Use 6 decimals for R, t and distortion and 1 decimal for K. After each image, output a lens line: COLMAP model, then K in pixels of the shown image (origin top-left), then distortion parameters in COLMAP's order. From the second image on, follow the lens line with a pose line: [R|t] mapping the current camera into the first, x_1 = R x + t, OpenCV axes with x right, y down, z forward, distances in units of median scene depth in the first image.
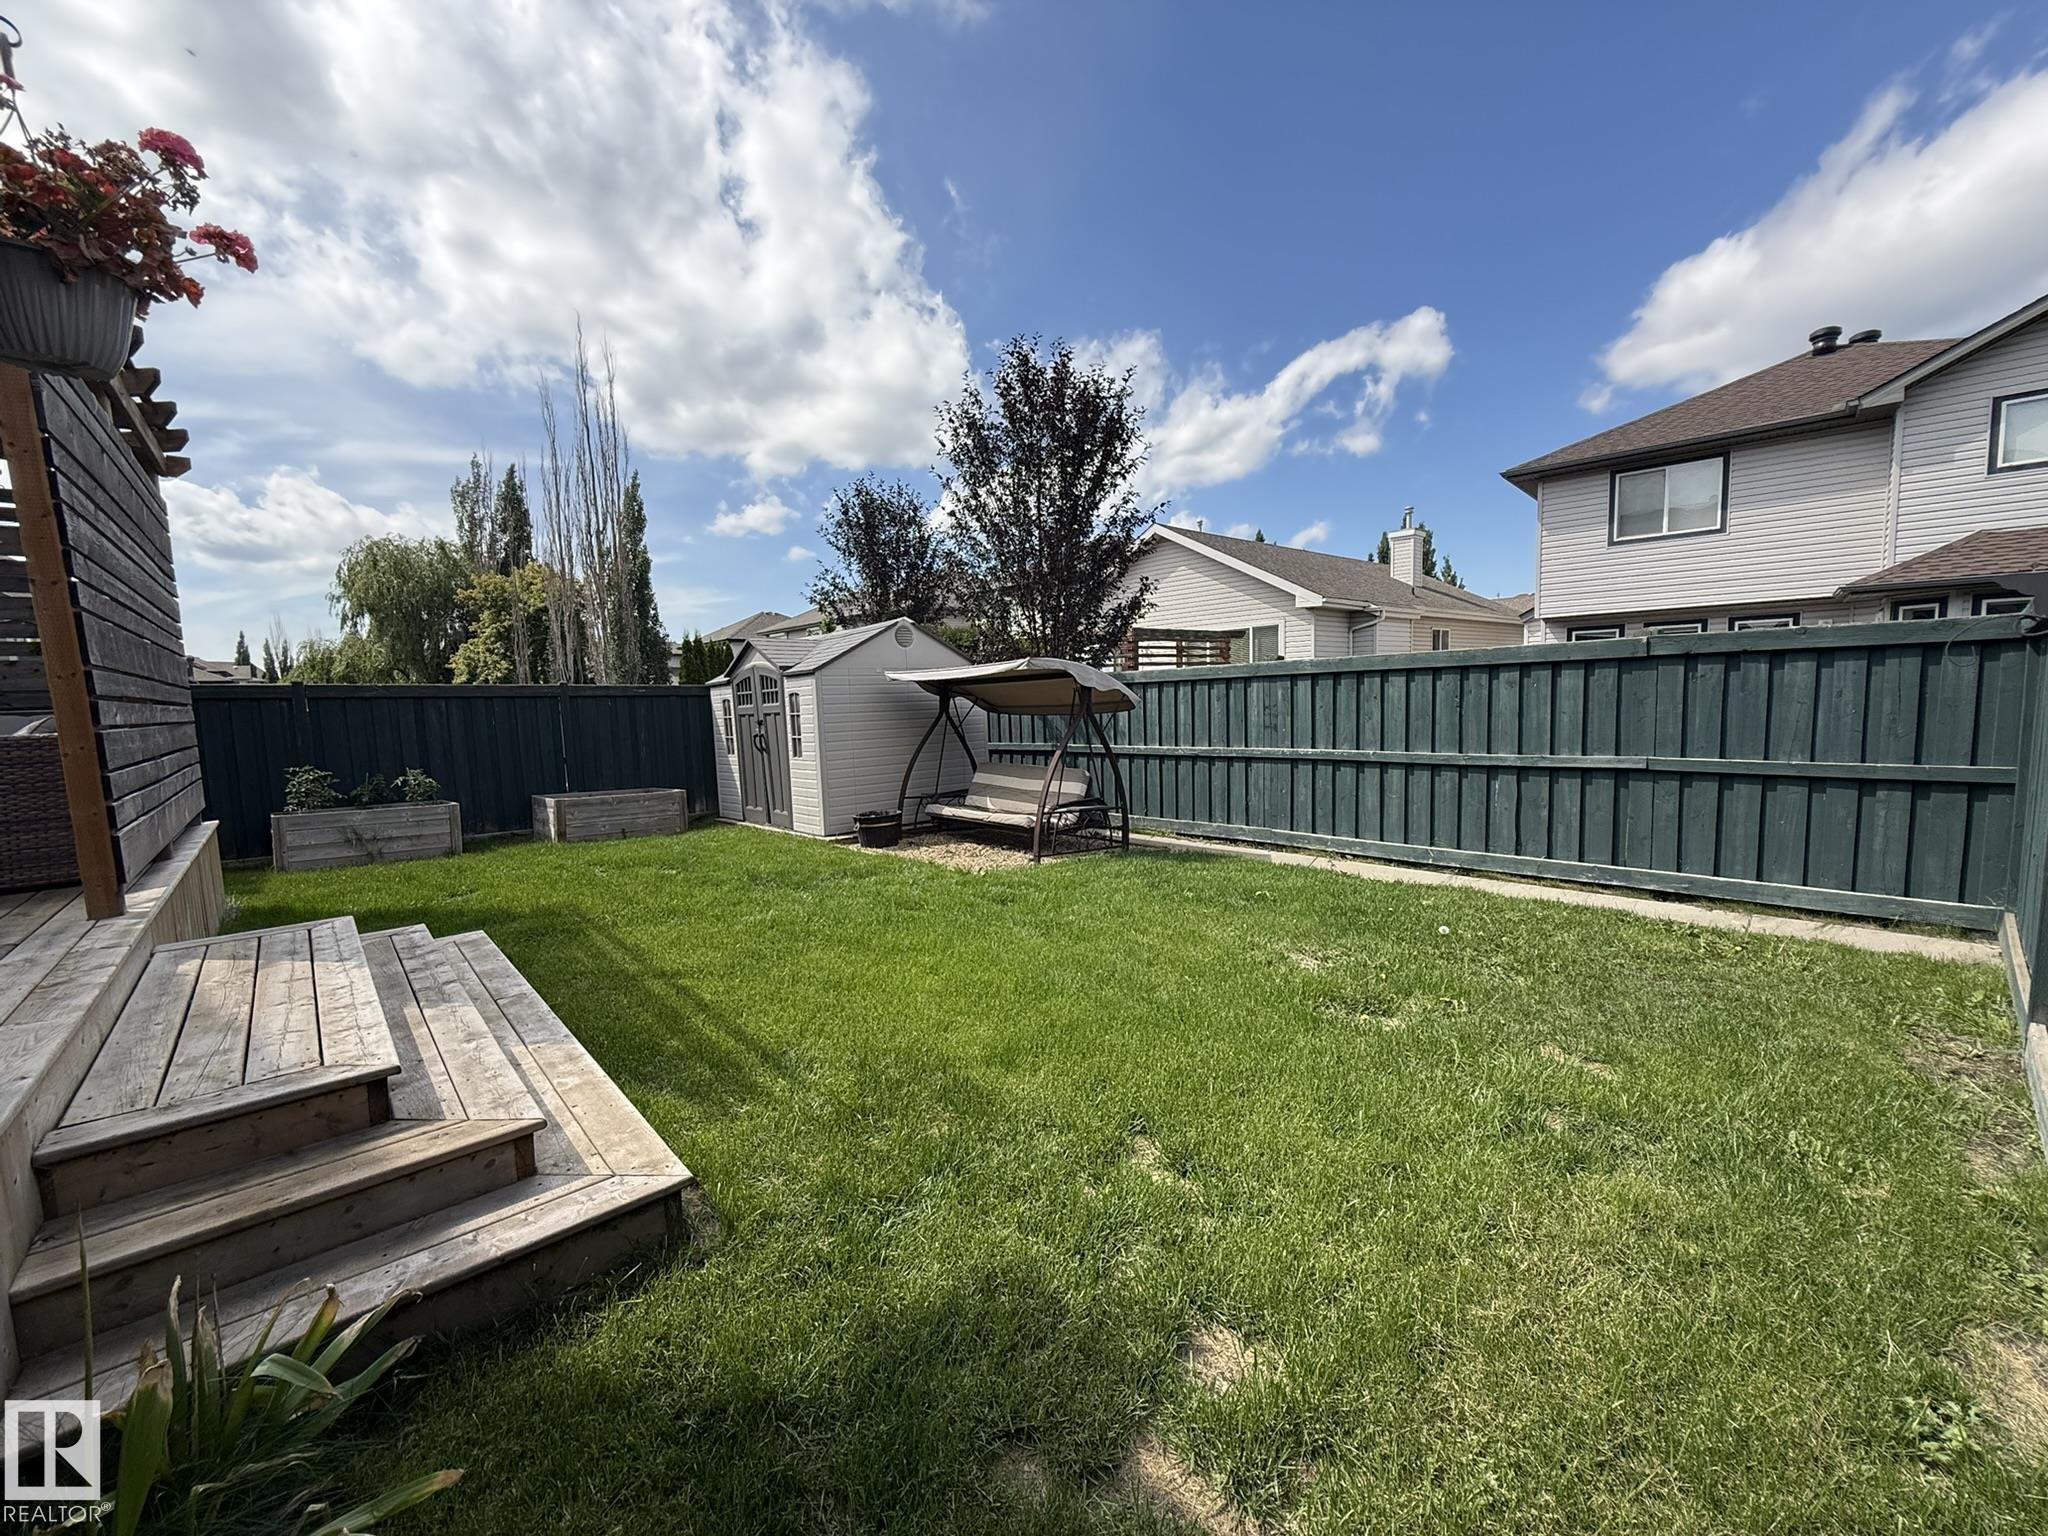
lens RADIAL K [[814.2, 0, 1020.9], [0, 814.2, 767.1], [0, 0, 1]] dist [0.001993, -0.000530]
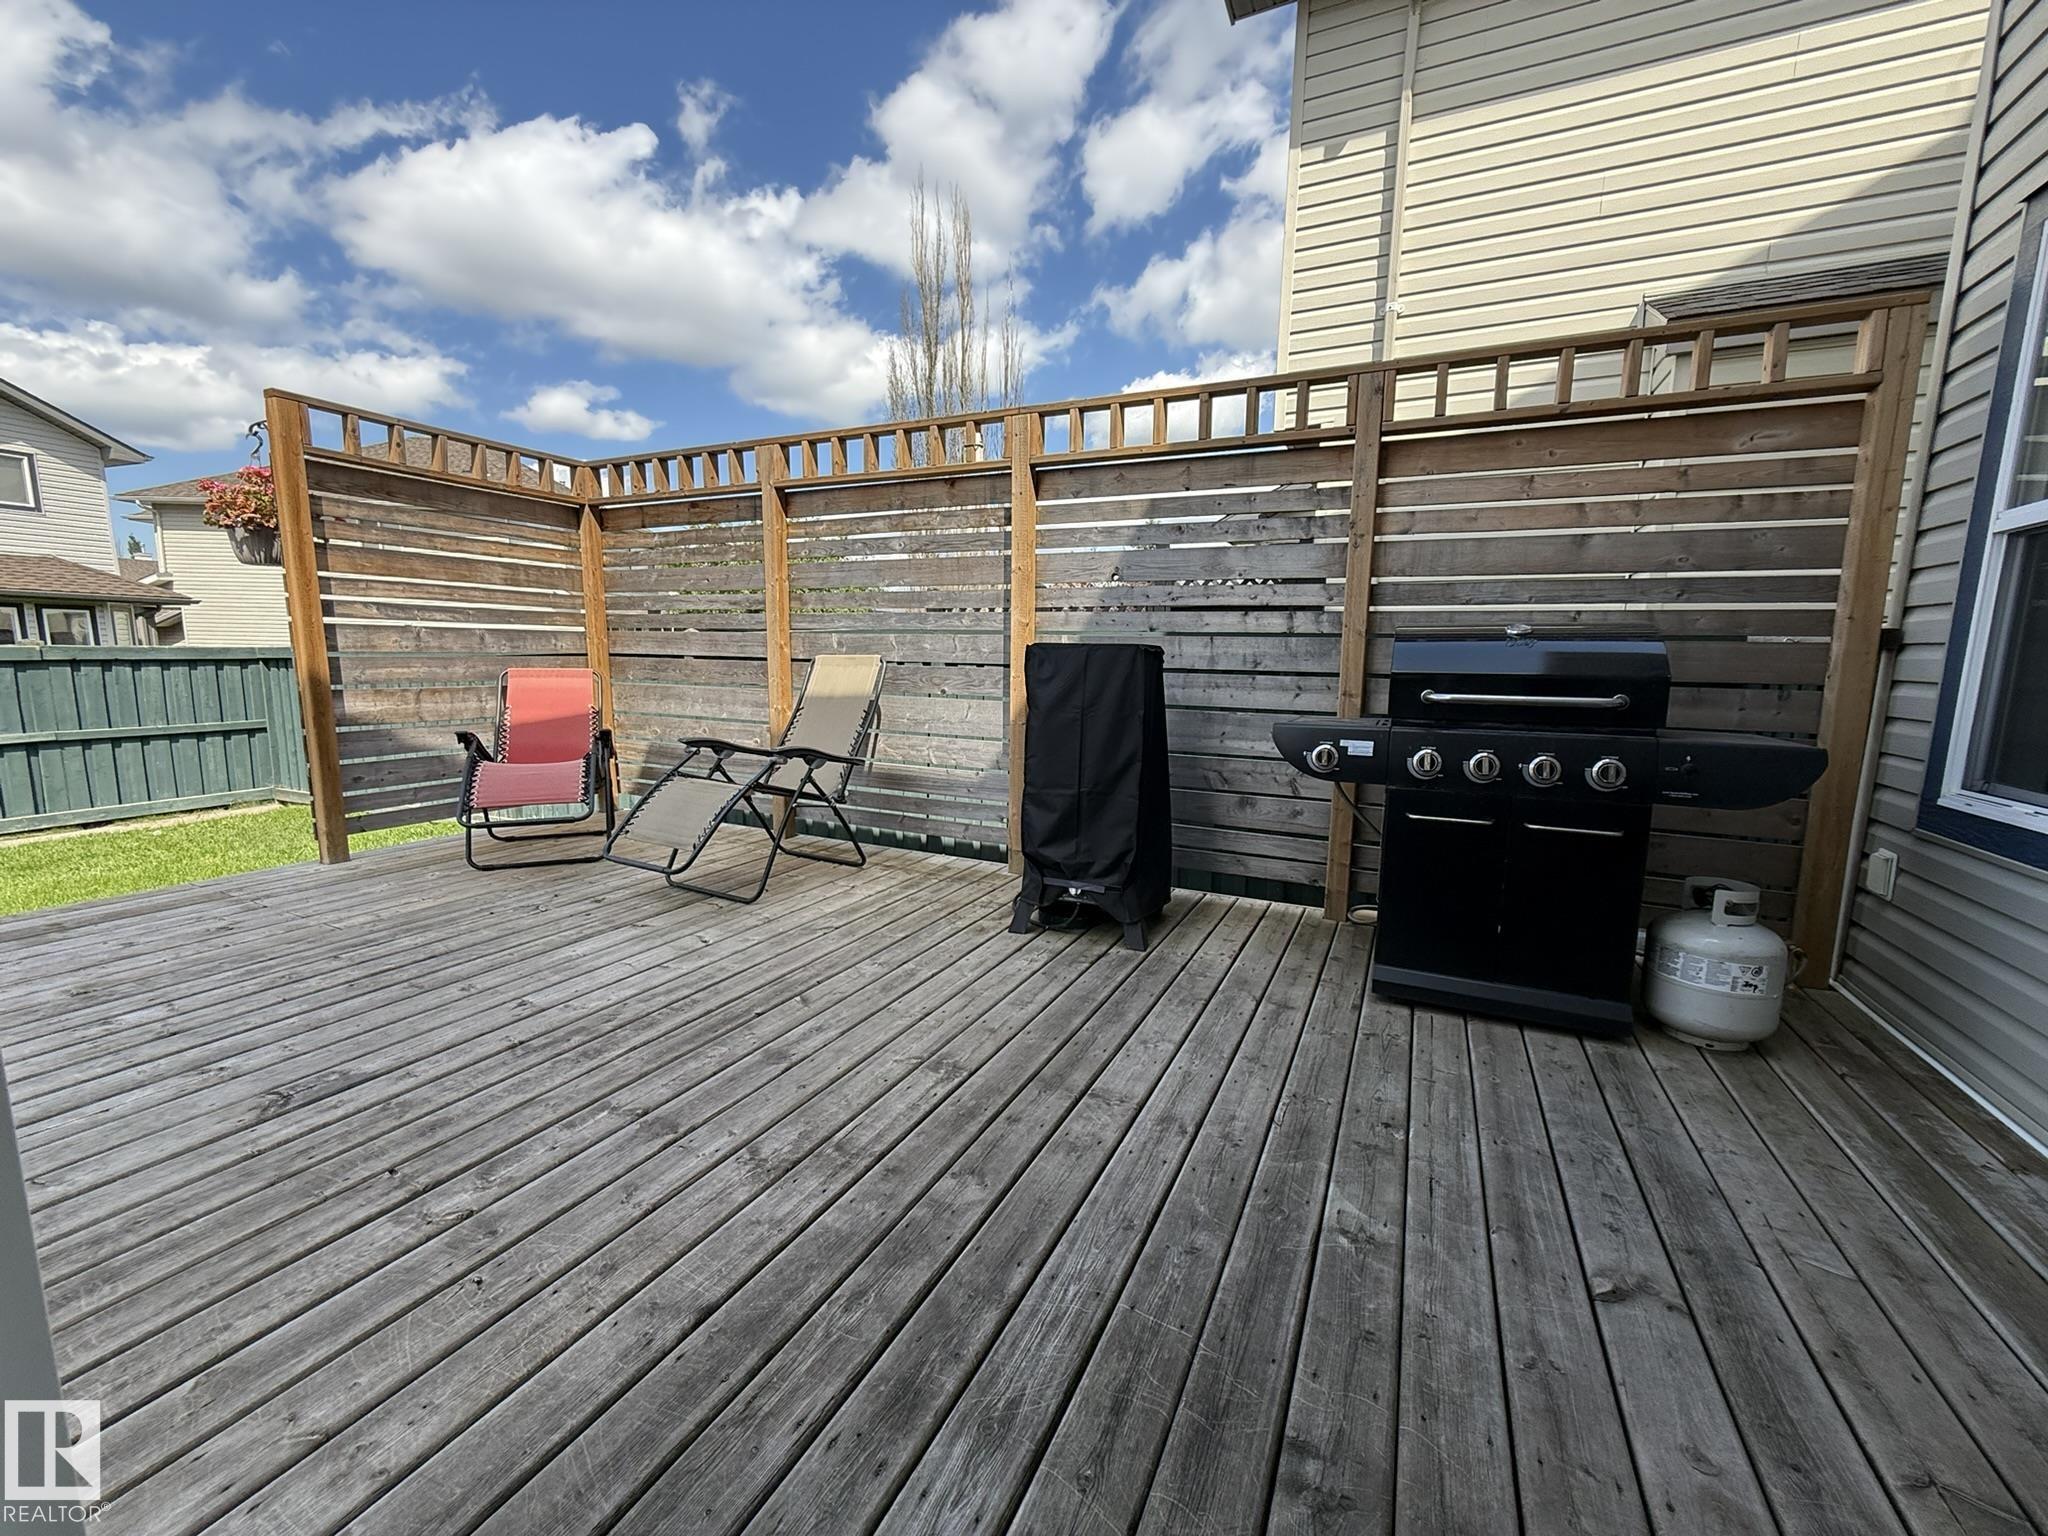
lens RADIAL K [[814.2, 0, 1023.3], [0, 814.2, 768.1], [0, 0, 1]] dist [0.001993, -0.000530]
pose [[-0.378924, -0.107204, 0.919197, -0.893357], [0.081080, 0.985602, 0.148372, -0.017972], [-0.921869, 0.130750, -0.364776, -0.014919]]
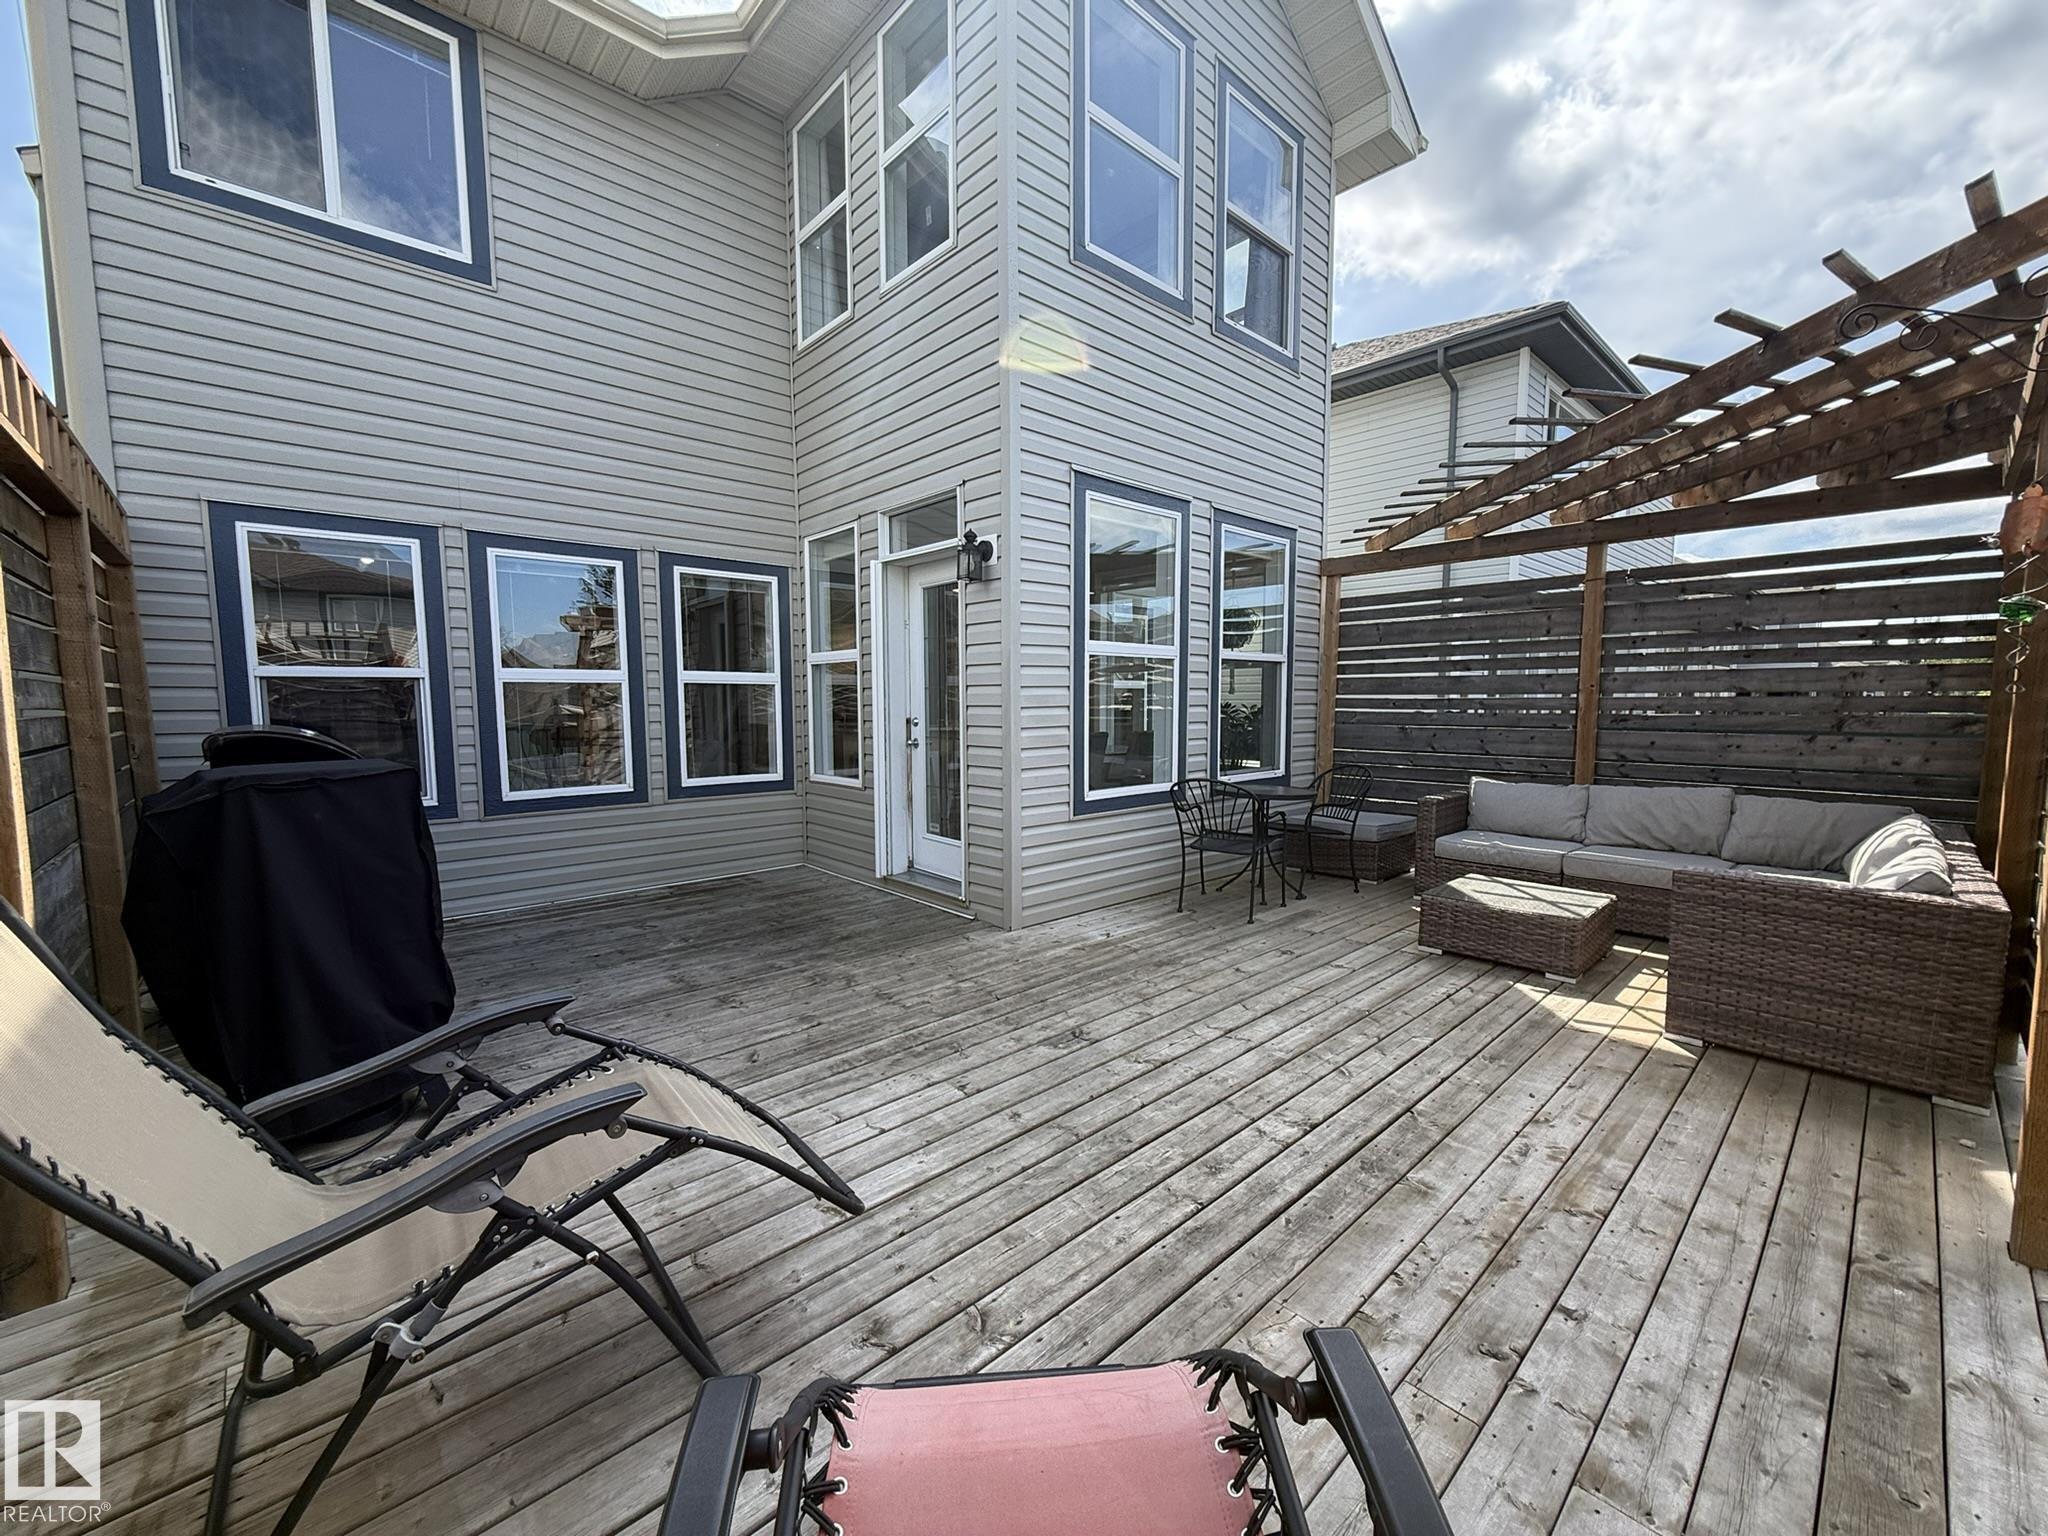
lens RADIAL K [[814.2, 0, 1024.3], [0, 814.2, 768.4], [0, 0, 1]] dist [0.001993, -0.000530]
pose [[0.011804, 0.116405, -0.993132, -0.209944], [-0.090546, 0.989245, 0.114873, -0.076776], [0.995822, 0.088569, 0.022217, 0.066658]]
